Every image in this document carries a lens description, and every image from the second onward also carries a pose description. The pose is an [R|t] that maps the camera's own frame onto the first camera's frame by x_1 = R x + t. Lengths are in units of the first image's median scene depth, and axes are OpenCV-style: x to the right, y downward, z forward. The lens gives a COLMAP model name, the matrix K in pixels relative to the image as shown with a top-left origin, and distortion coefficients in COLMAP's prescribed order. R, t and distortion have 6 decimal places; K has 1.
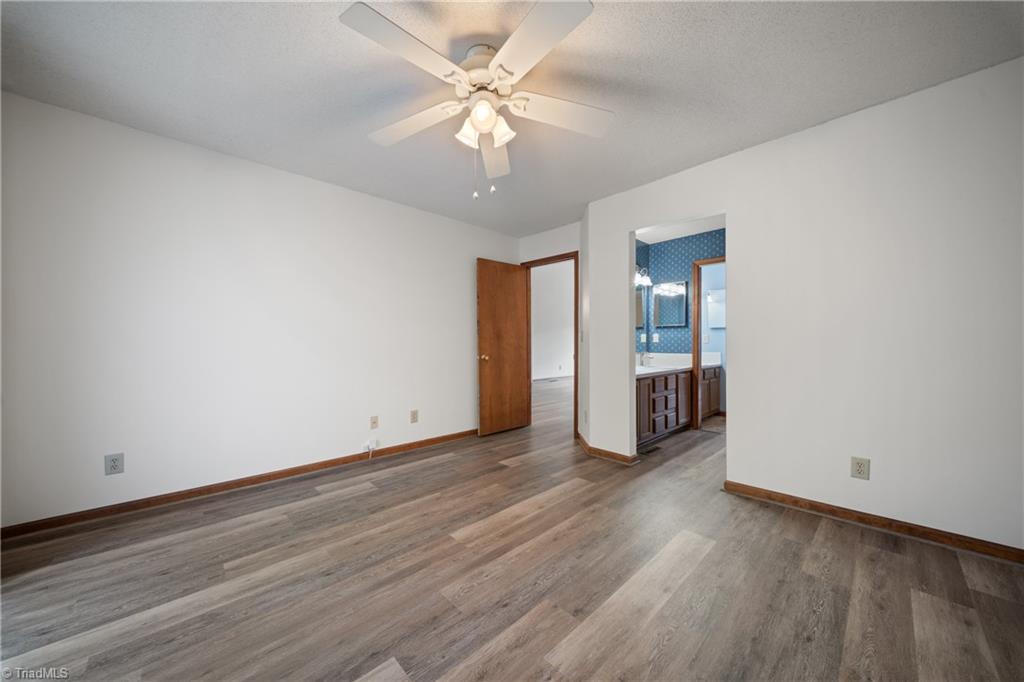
lens RADIAL K [[355.4, 0, 513.1], [0, 355.4, 338.5], [0, 0, 1]] dist [-0.006122, -0.000605]
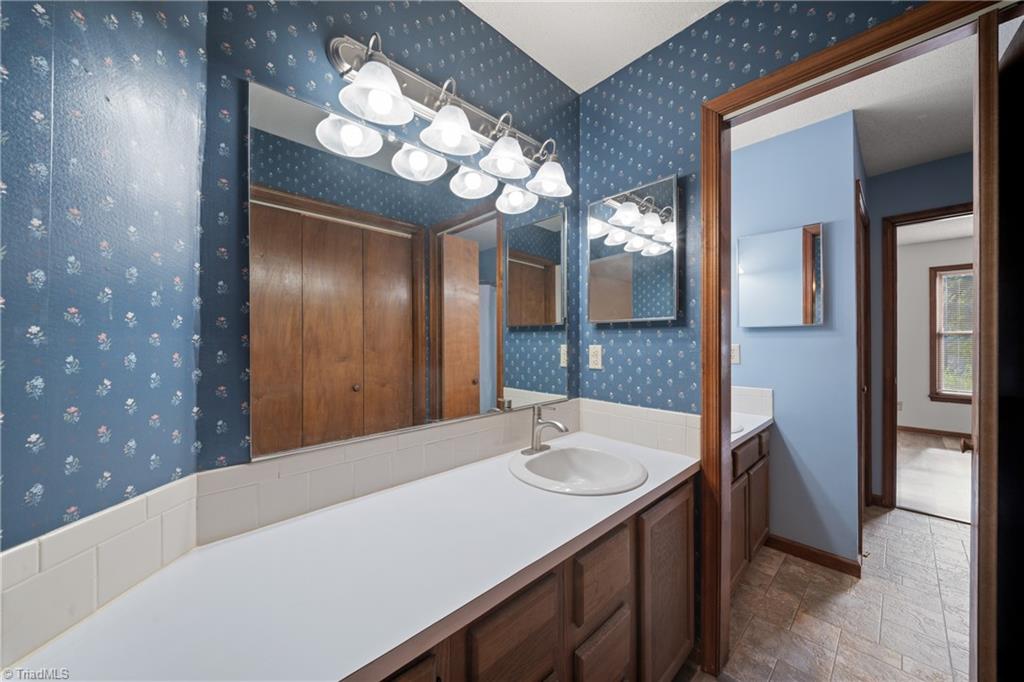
lens RADIAL K [[355.4, 0, 513.2], [0, 355.4, 332.6], [0, 0, 1]] dist [-0.006122, -0.000605]
pose [[0.999902, 0.004145, -0.013371, 0.342259], [-0.004282, 0.999938, -0.010284, -0.022065], [0.013327, 0.010341, 0.999858, 0.681343]]
